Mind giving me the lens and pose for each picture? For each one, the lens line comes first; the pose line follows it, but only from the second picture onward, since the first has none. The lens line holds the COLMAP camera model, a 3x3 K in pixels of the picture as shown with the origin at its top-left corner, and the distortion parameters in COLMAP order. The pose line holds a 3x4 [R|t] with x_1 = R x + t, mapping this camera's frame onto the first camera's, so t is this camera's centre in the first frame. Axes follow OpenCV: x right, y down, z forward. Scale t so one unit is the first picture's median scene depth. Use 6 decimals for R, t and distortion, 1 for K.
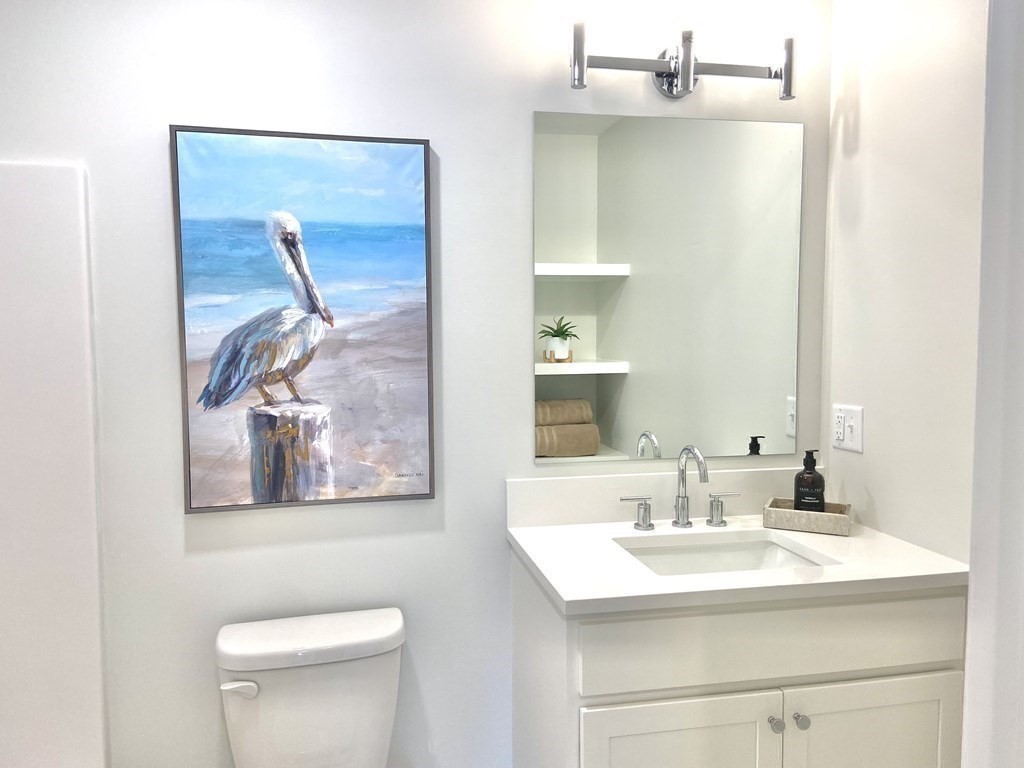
lens RADIAL K [[626.8, 0, 514.8], [0, 626.8, 382.9], [0, 0, 1]] dist [0.033197, 0.001007]
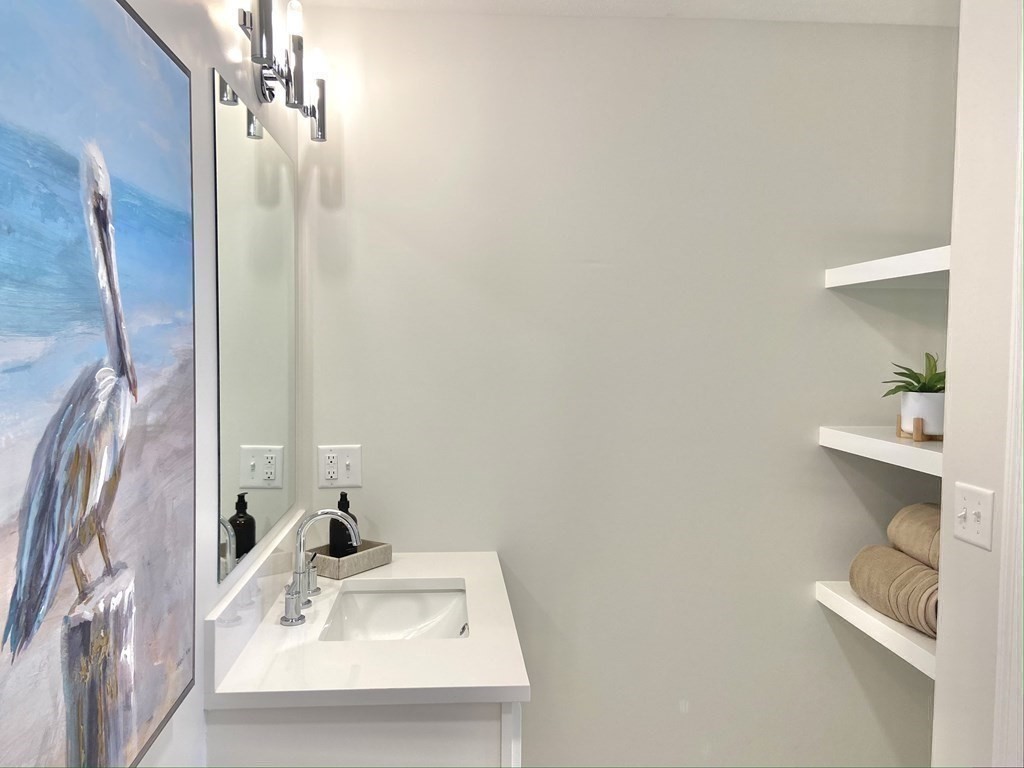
lens RADIAL K [[782.5, 0, 513.1], [0, 782.5, 383.0], [0, 0, 1]] dist [0.026422, -0.007853]
pose [[0.135089, -0.033226, 0.990276, -0.861553], [0.040581, 0.998785, 0.027976, -0.110280], [-0.990002, 0.036407, 0.136273, 0.639245]]
